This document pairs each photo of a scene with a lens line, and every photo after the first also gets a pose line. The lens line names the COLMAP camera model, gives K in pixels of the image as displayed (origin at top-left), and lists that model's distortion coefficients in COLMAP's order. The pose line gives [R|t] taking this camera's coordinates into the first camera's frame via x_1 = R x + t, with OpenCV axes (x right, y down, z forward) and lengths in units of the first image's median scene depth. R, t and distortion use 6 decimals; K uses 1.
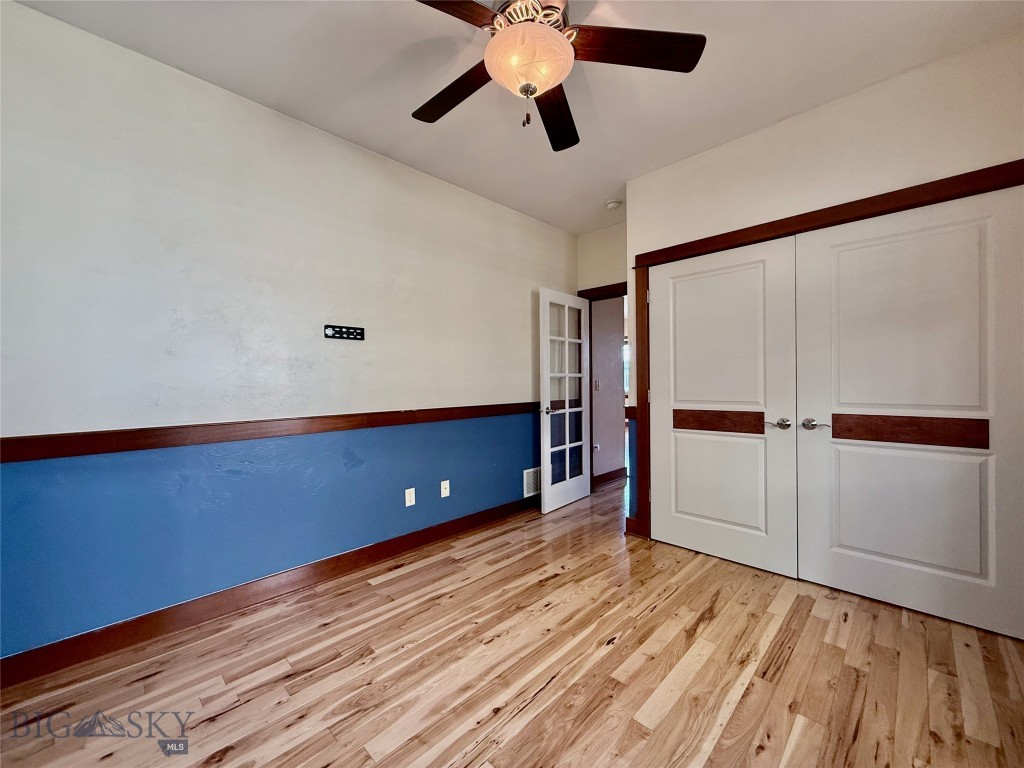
lens RADIAL K [[409.1, 0, 510.0], [0, 409.1, 384.1], [0, 0, 1]] dist [0.000492, 0.000102]
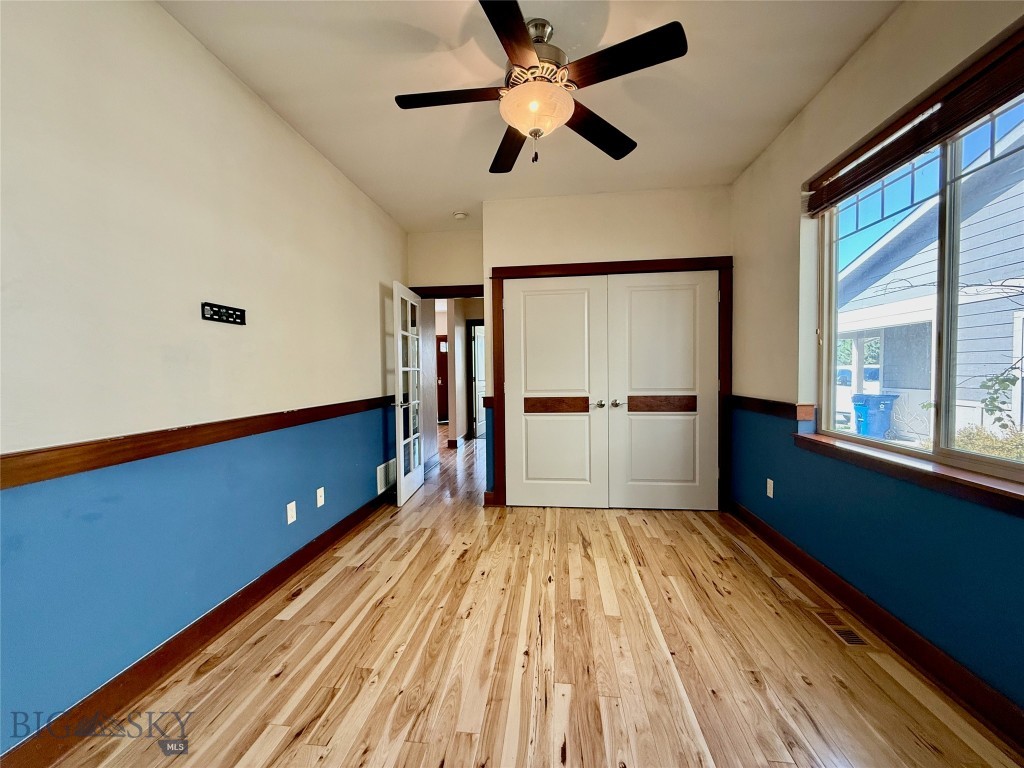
lens RADIAL K [[408.9, 0, 508.5], [0, 408.9, 384.3], [0, 0, 1]] dist [-0.000011, -0.000252]
pose [[0.784297, -0.018291, 0.620116, -0.520224], [0.006970, 0.999762, 0.020674, -0.006389], [-0.620346, -0.011892, 0.784238, 0.071196]]
